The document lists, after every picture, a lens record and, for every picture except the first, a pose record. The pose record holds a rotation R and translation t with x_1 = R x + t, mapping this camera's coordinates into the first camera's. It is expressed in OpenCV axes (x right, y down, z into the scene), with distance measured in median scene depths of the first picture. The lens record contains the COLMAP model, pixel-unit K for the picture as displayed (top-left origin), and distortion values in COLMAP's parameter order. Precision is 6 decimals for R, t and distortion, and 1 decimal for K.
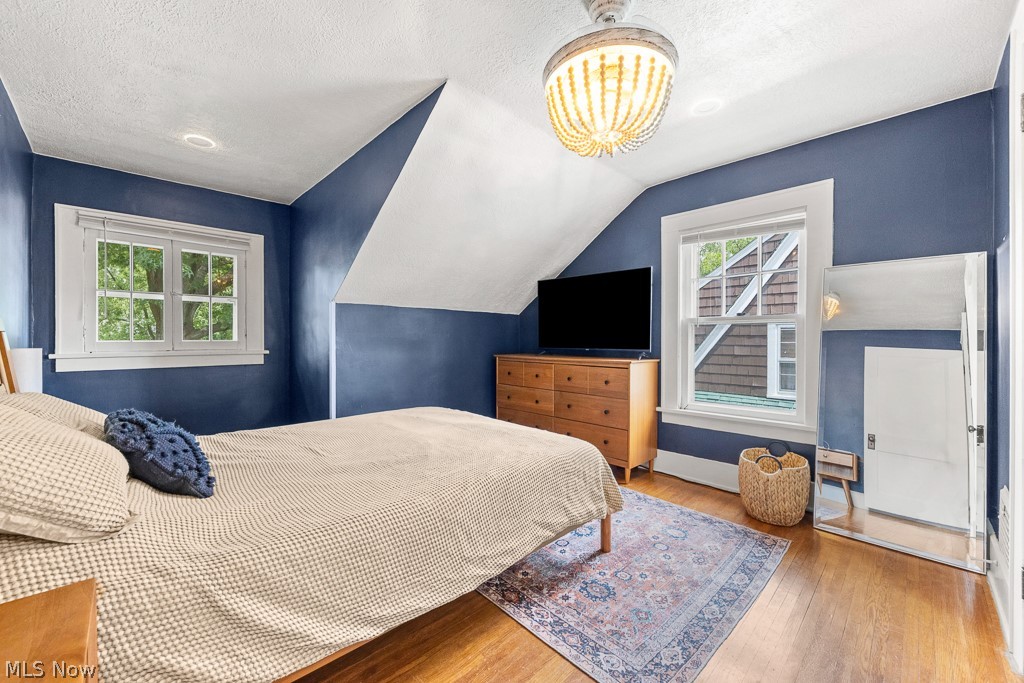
lens RADIAL K [[391.2, 0, 506.0], [0, 391.2, 341.9], [0, 0, 1]] dist [0.000710, 0.000083]
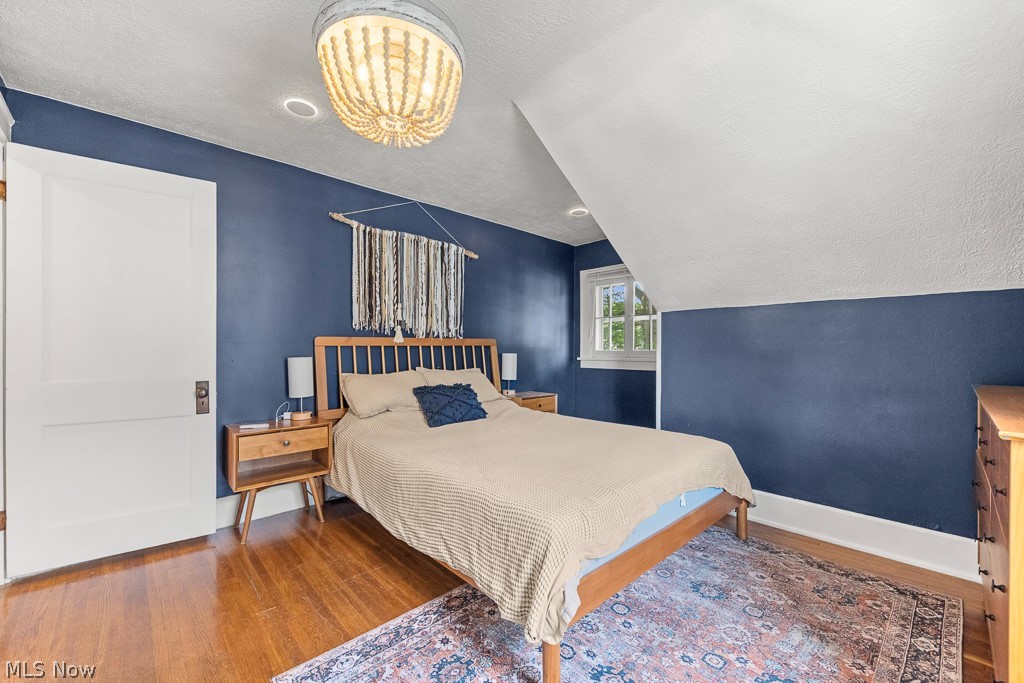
lens RADIAL K [[401.7, 0, 510.4], [0, 401.7, 349.1], [0, 0, 1]] dist [0.004310, -0.000093]
pose [[0.004033, 0.002207, -0.999989, 1.031509], [-0.007547, 0.999969, 0.002176, -0.012868], [0.999963, 0.007538, 0.004049, 1.102677]]
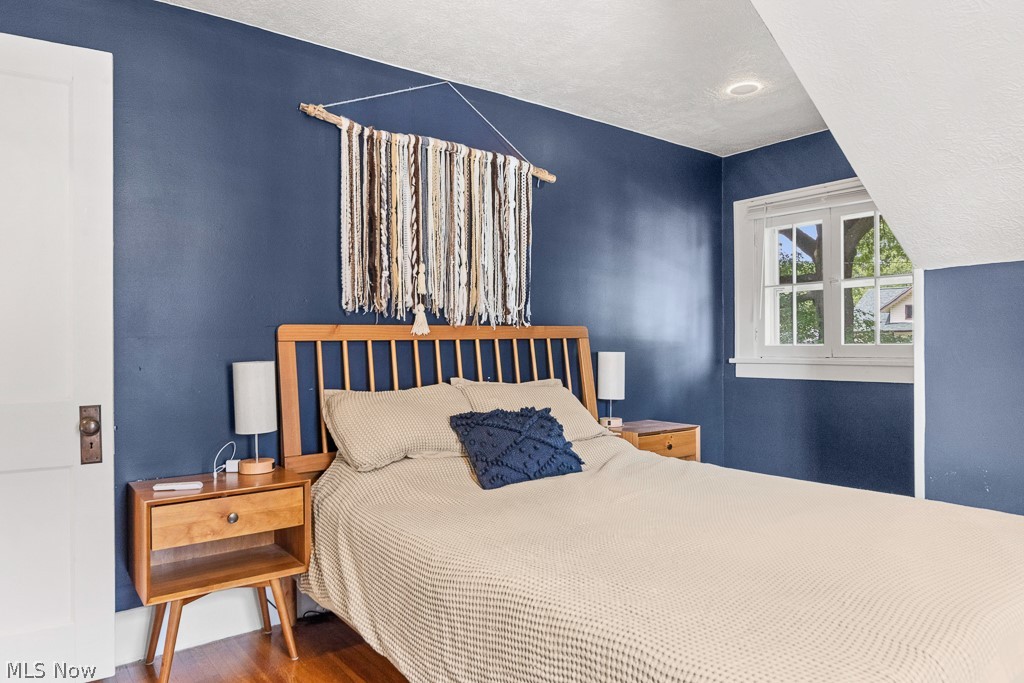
lens RADIAL K [[664.0, 0, 513.0], [0, 664.0, 341.1], [0, 0, 1]] dist [0.008135, -0.013758]
pose [[-0.090834, -0.002751, -0.995862, 0.845172], [0.001293, 0.999995, -0.002880, -0.011895], [0.995865, -0.001549, -0.090830, 0.978433]]
